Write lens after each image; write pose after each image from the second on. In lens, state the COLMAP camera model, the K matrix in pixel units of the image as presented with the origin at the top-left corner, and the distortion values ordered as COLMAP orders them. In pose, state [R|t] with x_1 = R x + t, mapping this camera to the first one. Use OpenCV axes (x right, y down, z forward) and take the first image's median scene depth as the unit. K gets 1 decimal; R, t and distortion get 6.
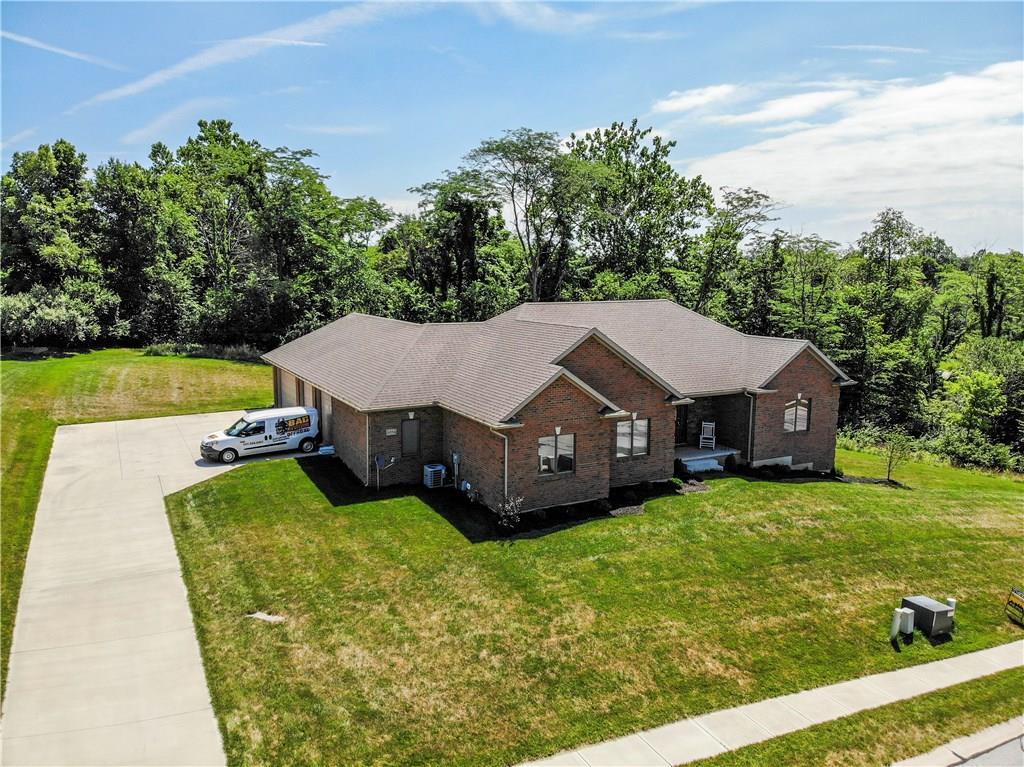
lens RADIAL K [[717.1, 0, 512.0], [0, 717.1, 383.5], [0, 0, 1]] dist [0.306847, -0.470195]
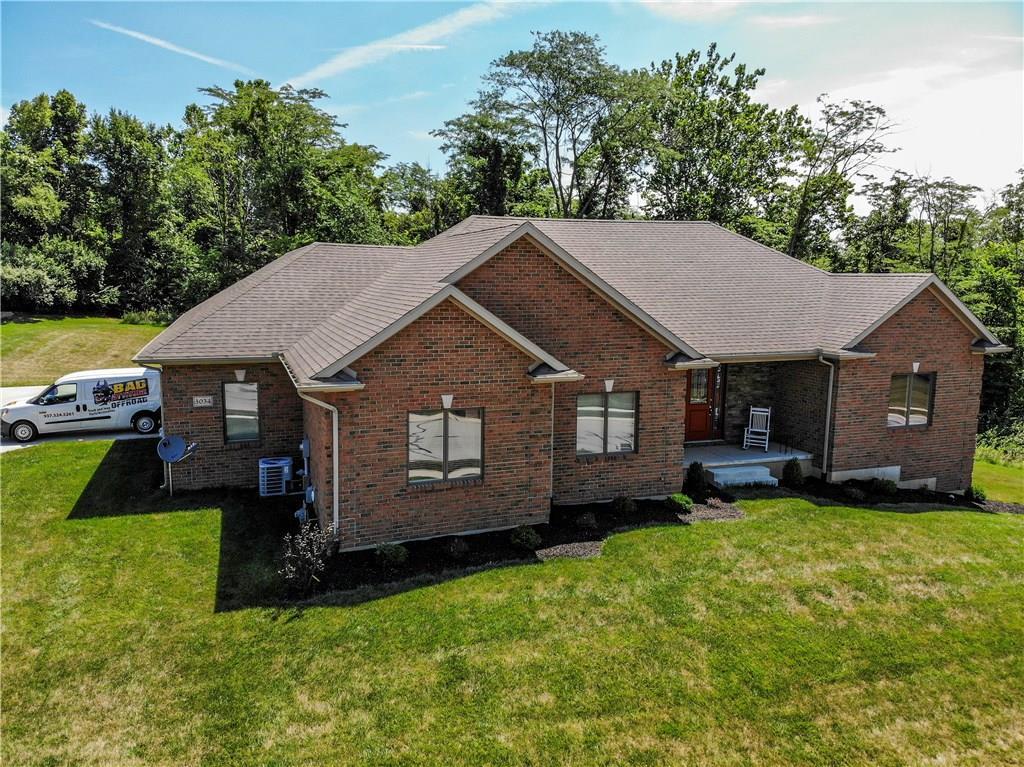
lens RADIAL K [[717.1, 0, 512.0], [0, 717.1, 383.5], [0, 0, 1]] dist [0.306847, -0.470195]
pose [[0.989768, 0.024097, -0.140637, 0.167475], [-0.024787, 0.999688, -0.003158, 0.045306], [0.140517, 0.006612, 0.990056, 0.392604]]
